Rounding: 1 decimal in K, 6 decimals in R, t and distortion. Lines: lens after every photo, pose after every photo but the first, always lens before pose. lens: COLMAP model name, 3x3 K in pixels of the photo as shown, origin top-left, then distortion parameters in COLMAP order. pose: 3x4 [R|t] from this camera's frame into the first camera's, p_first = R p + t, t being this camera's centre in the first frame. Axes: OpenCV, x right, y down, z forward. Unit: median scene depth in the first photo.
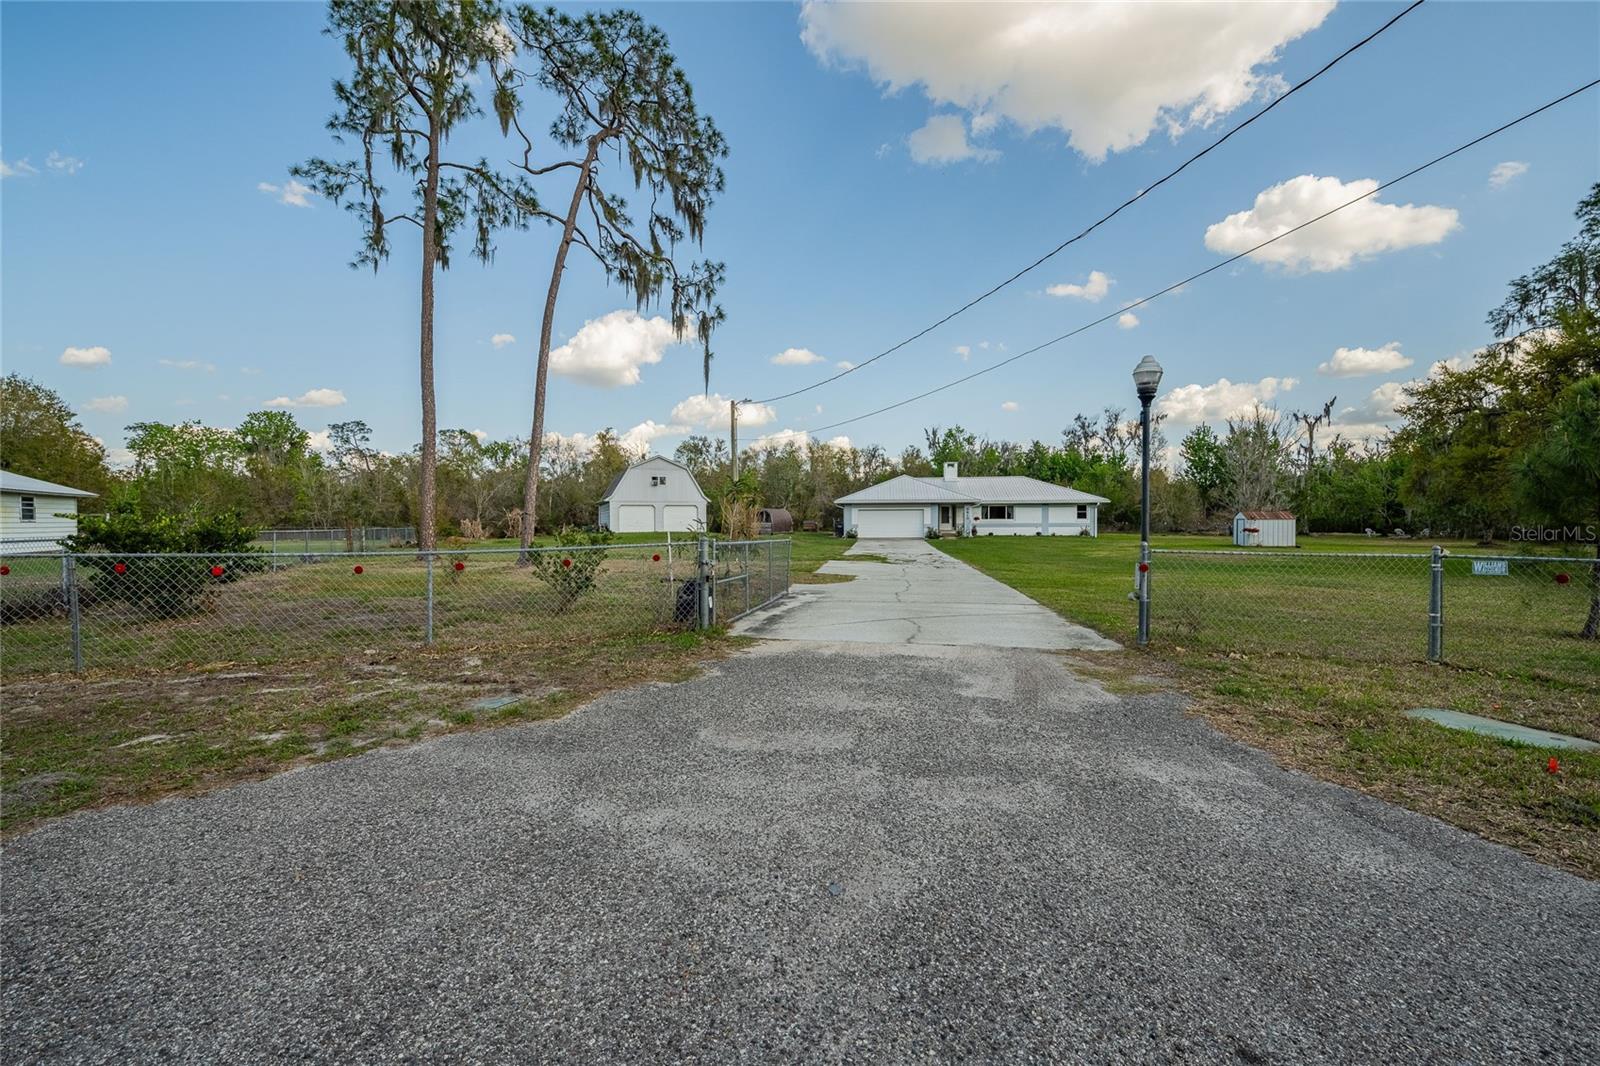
lens RADIAL K [[642.3, 0, 805.3], [0, 642.3, 526.8], [0, 0, 1]] dist [-0.016053, -0.001861]
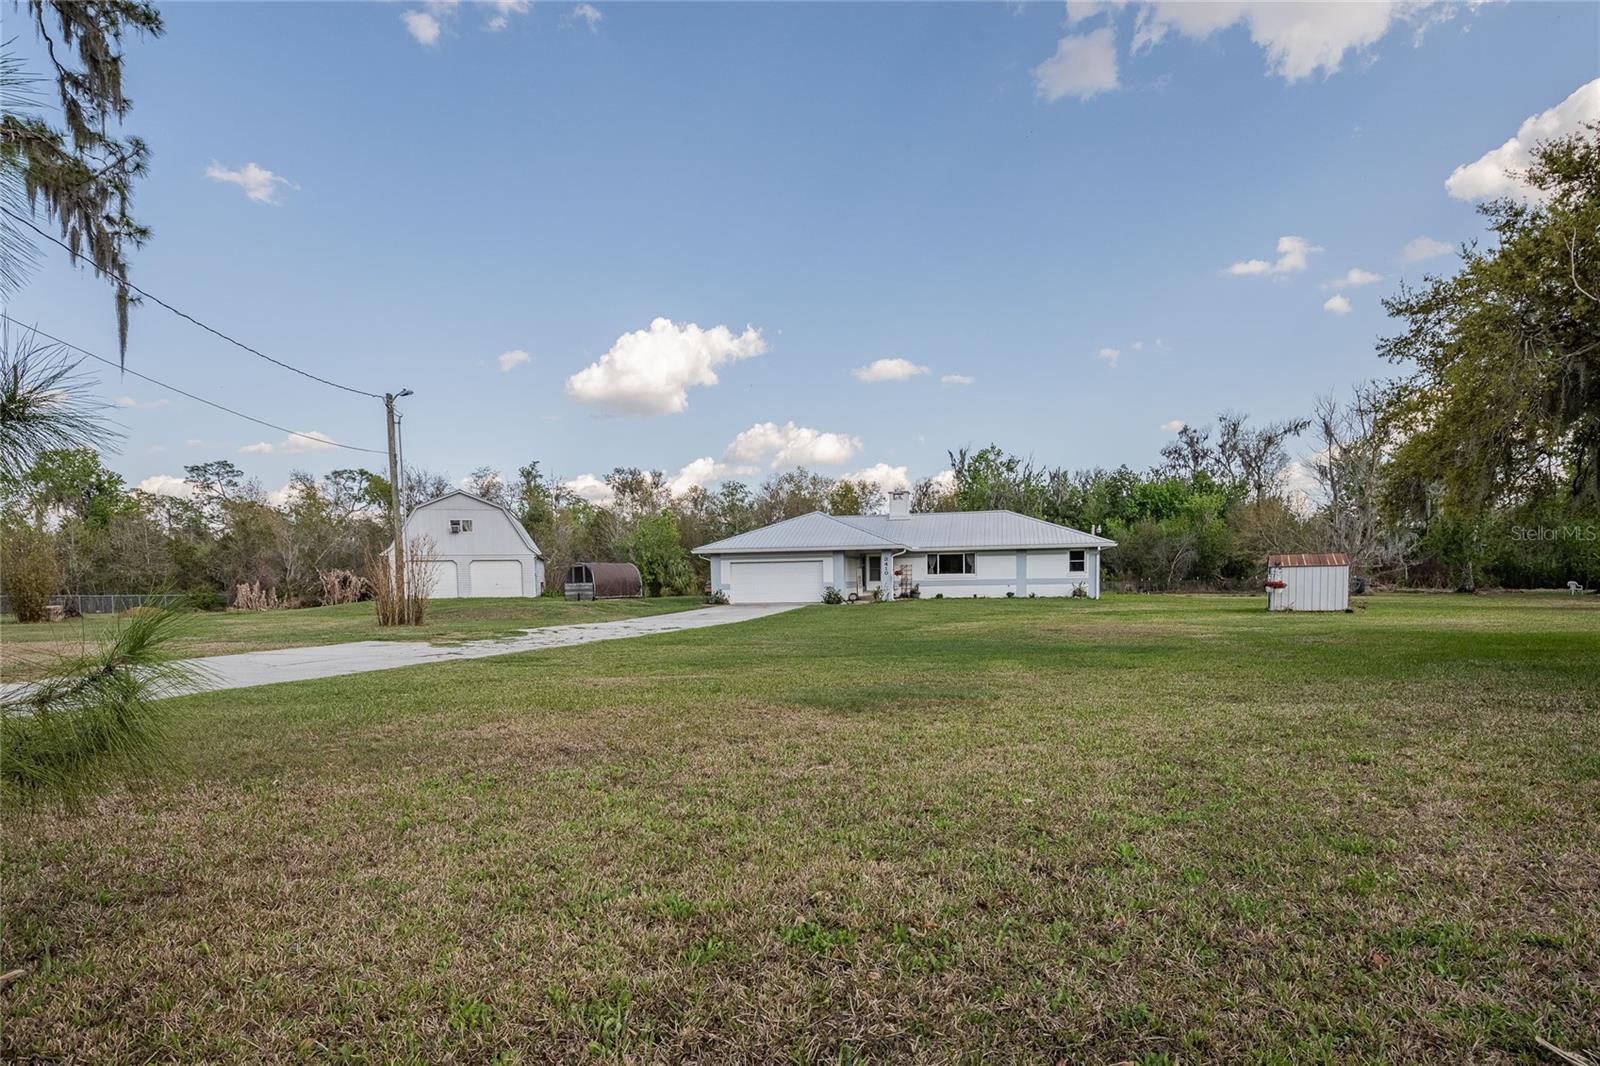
lens RADIAL K [[820.7, 0, 832.1], [0, 820.7, 618.6], [0, 0, 1]] dist [-0.013916, 0.000638]
pose [[0.996260, -0.008858, -0.085951, 0.249309], [0.011771, 0.999371, 0.033443, 0.004825], [0.085600, -0.034330, 0.995738, 0.131675]]
